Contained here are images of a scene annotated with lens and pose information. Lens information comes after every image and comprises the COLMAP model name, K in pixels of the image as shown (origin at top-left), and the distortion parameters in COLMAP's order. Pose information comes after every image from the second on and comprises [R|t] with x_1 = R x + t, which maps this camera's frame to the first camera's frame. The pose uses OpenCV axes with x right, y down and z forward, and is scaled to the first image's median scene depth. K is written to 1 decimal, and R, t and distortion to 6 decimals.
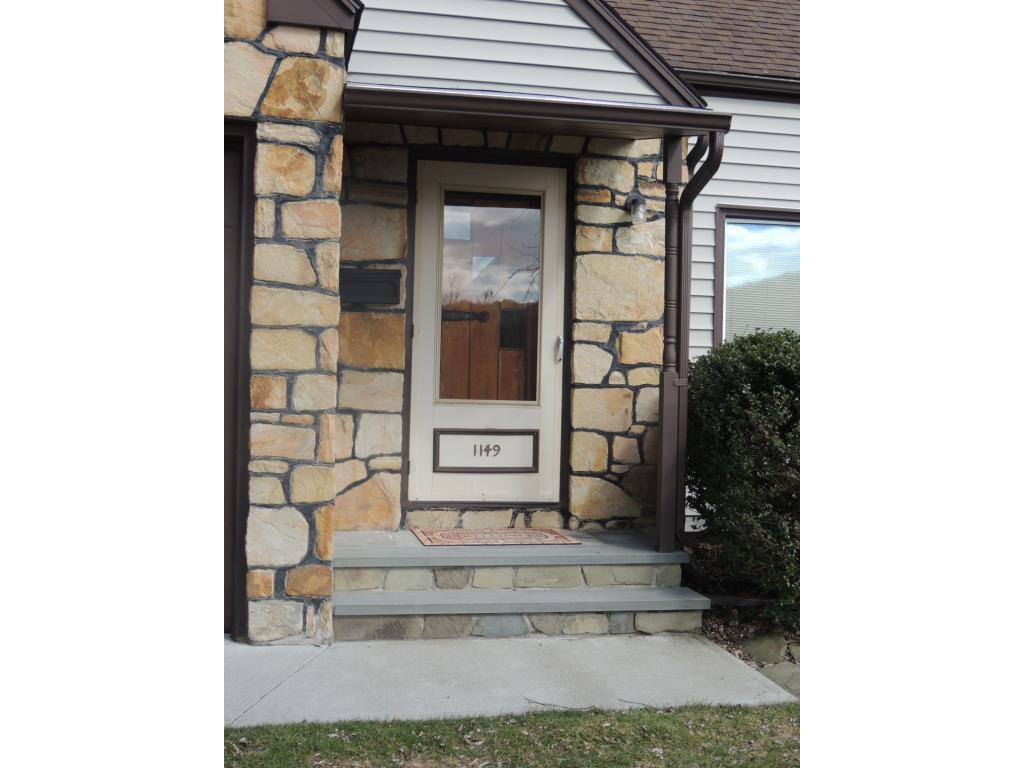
lens RADIAL K [[1137.8, 0, 512.0], [0, 1137.8, 384.0], [0, 0, 1]] dist [-0.079095, -0.001223]
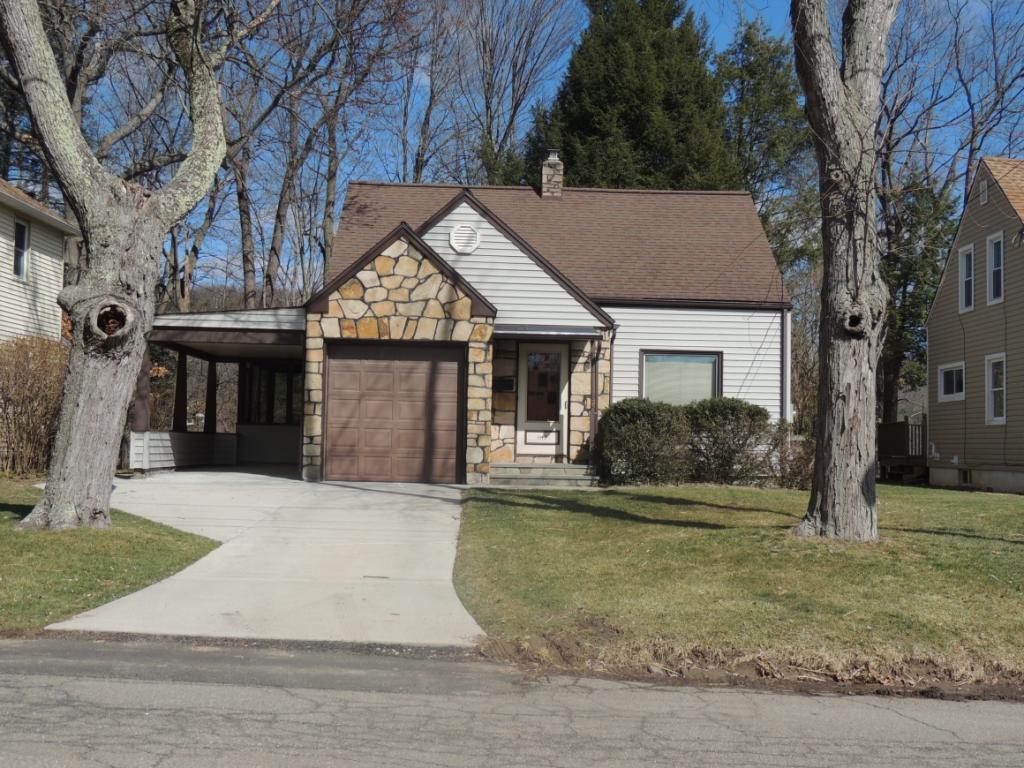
lens RADIAL K [[1182.7, 0, 512.0], [0, 1182.7, 384.0], [0, 0, 1]] dist [-0.039477, -0.020041]
pose [[0.984527, -0.011040, -0.174884, 0.556967], [0.001167, 0.998405, -0.056453, 0.115863], [0.175228, 0.055375, 0.982969, -2.626681]]
